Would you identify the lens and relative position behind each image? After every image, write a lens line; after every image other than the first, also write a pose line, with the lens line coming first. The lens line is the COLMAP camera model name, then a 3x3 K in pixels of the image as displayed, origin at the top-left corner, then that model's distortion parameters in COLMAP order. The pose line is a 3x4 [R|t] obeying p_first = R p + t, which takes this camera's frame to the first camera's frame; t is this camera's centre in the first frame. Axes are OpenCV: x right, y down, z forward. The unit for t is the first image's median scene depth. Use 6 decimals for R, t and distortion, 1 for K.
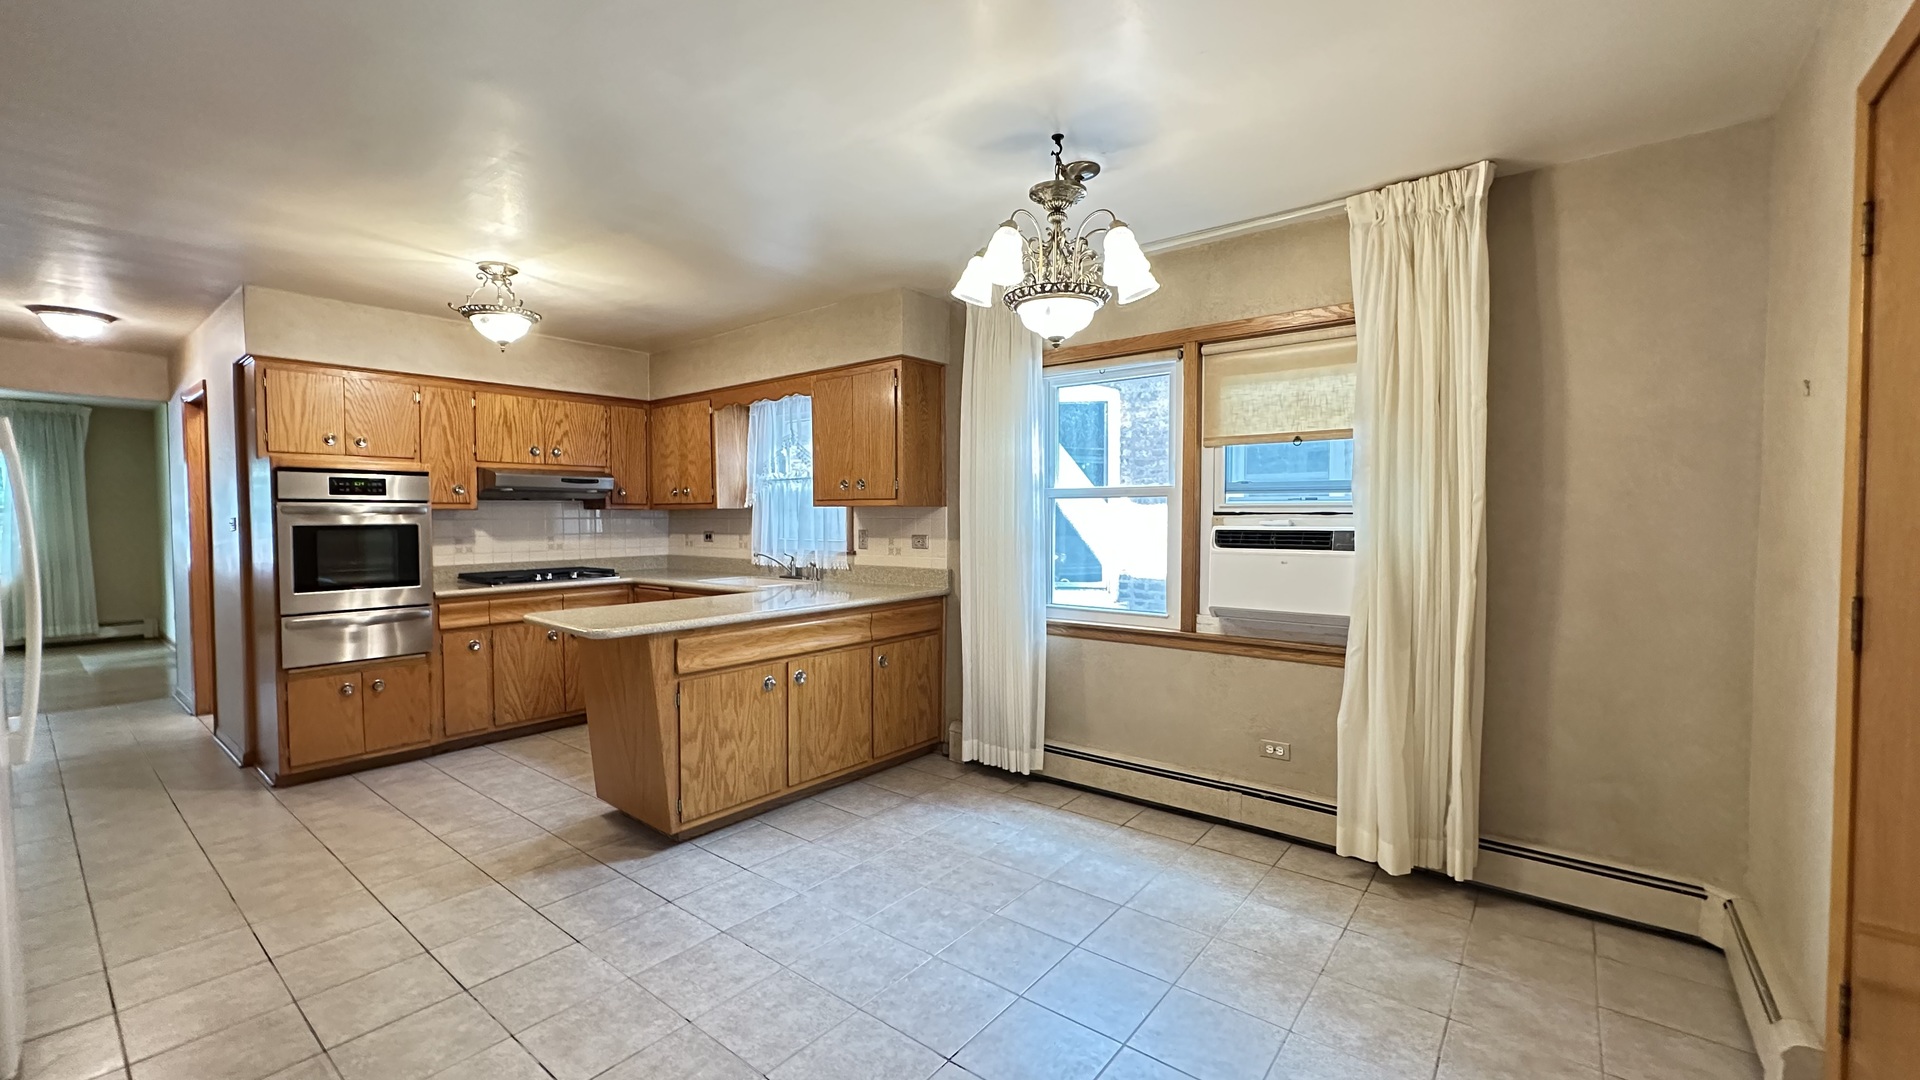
lens RADIAL K [[760.5, 0, 960.0], [0, 760.5, 540.0], [0, 0, 1]] dist [0.001837, -0.000053]
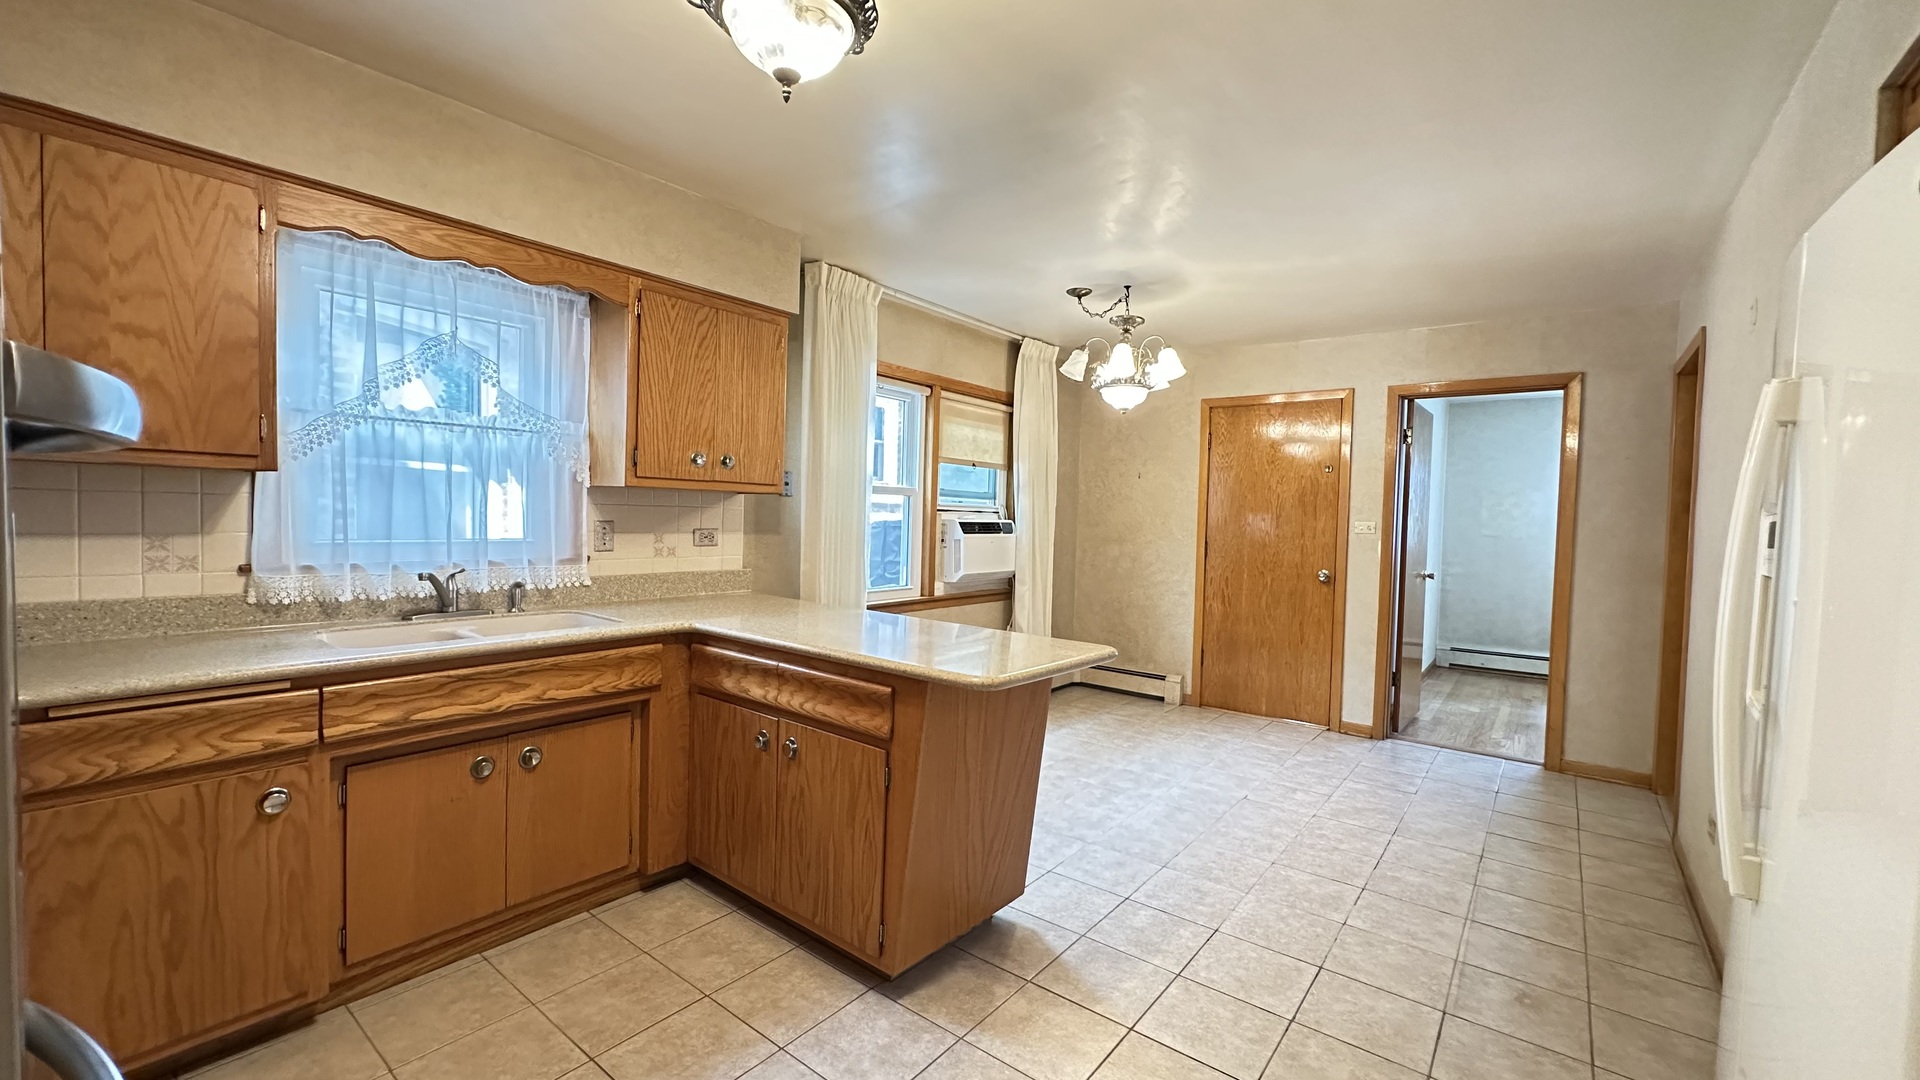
lens RADIAL K [[760.5, 0, 960.0], [0, 760.5, 540.0], [0, 0, 1]] dist [0.001837, -0.000053]
pose [[-0.003424, -0.031056, 0.999512, -1.204984], [0.005617, 0.999501, 0.031075, -0.026058], [-0.999978, 0.005721, -0.003248, 1.074226]]
